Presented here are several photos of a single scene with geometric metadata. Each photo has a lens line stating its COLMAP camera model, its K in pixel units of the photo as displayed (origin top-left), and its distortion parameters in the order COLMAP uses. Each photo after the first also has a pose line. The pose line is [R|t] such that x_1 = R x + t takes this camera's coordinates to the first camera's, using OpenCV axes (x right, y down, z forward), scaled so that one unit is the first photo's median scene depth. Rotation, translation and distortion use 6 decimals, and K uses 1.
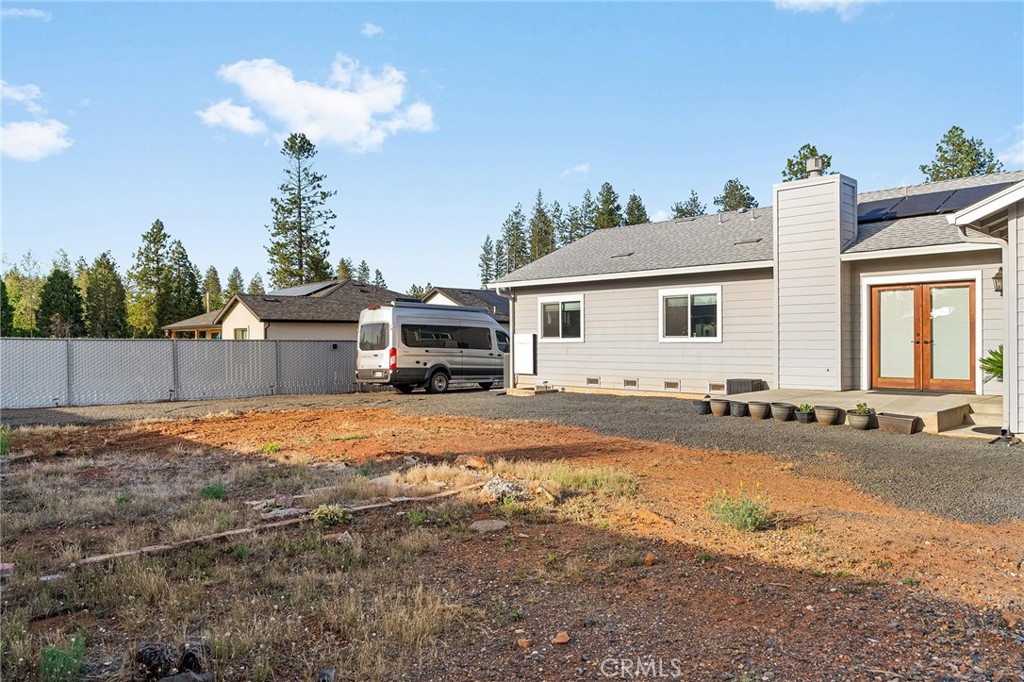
lens RADIAL K [[729.3, 0, 517.1], [0, 729.3, 338.4], [0, 0, 1]] dist [-0.002235, -0.001204]
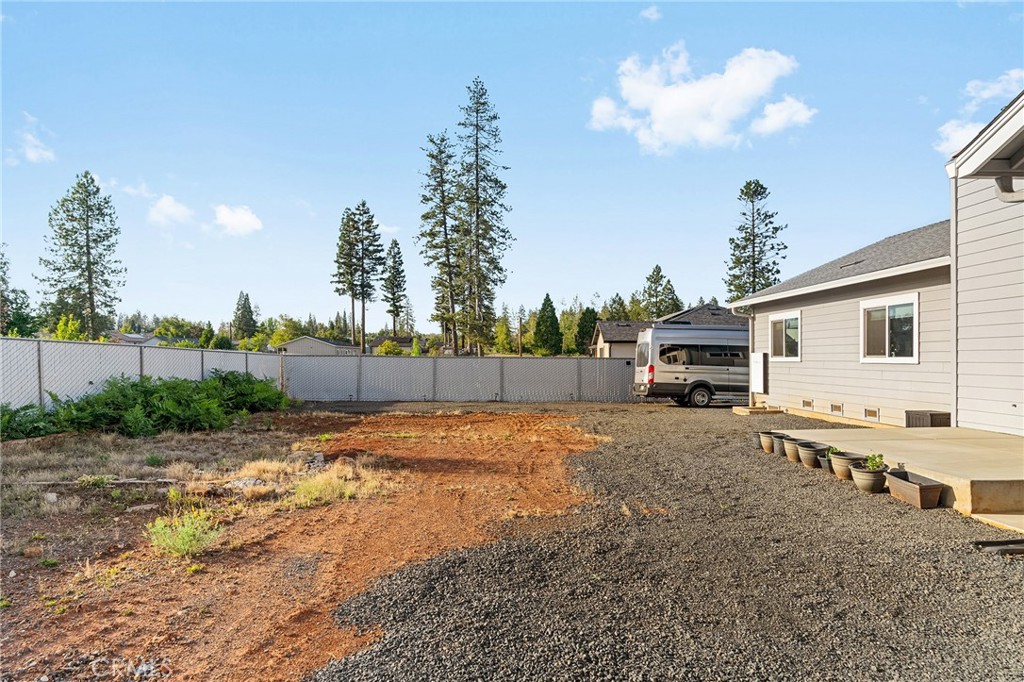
lens RADIAL K [[596.2, 0, 517.7], [0, 596.2, 361.7], [0, 0, 1]] dist [-0.013411, 0.003749]
pose [[0.747548, 0.008442, -0.664154, 0.315872], [-0.000404, 0.999925, 0.012255, -0.003791], [0.664208, -0.008893, 0.747495, 0.183248]]
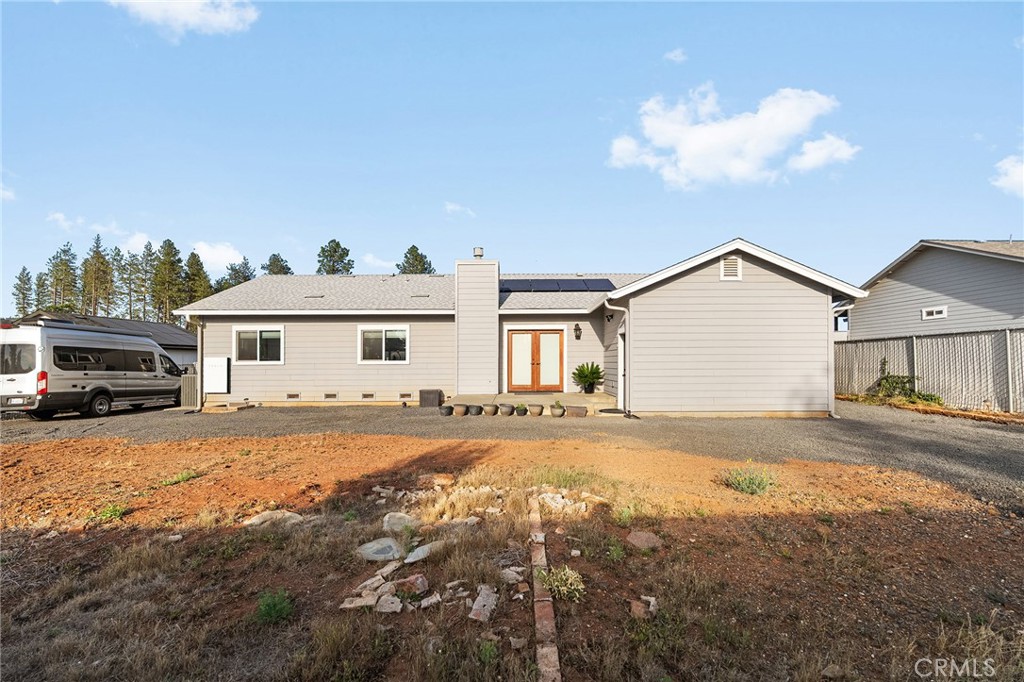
lens RADIAL K [[454.3, 0, 515.4], [0, 454.3, 357.8], [0, 0, 1]] dist [-0.003092, -0.000999]
pose [[0.700406, 0.007912, 0.713701, -0.173117], [-0.000866, 0.999947, -0.010235, 0.001231], [-0.713744, 0.006550, 0.700376, 0.186585]]
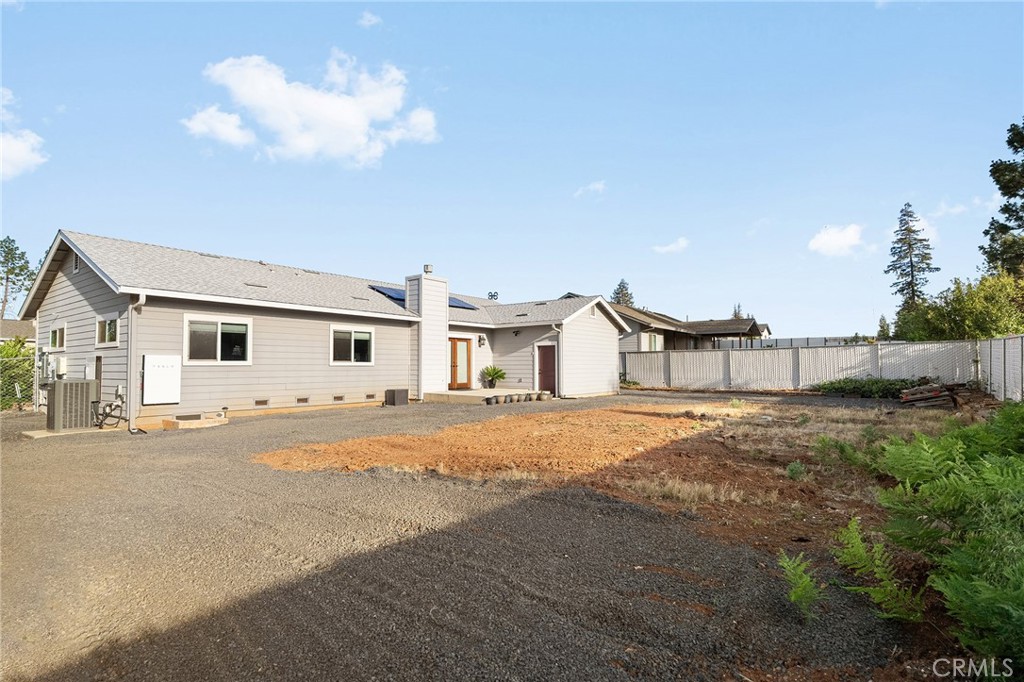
lens RADIAL K [[511.6, 0, 508.9], [0, 511.6, 348.6], [0, 0, 1]] dist [-0.001120, -0.000631]
pose [[-0.146696, 0.040845, 0.988338, -0.644544], [0.000587, 0.999151, -0.041205, 0.010997], [-0.989181, -0.005464, -0.146596, 0.725546]]
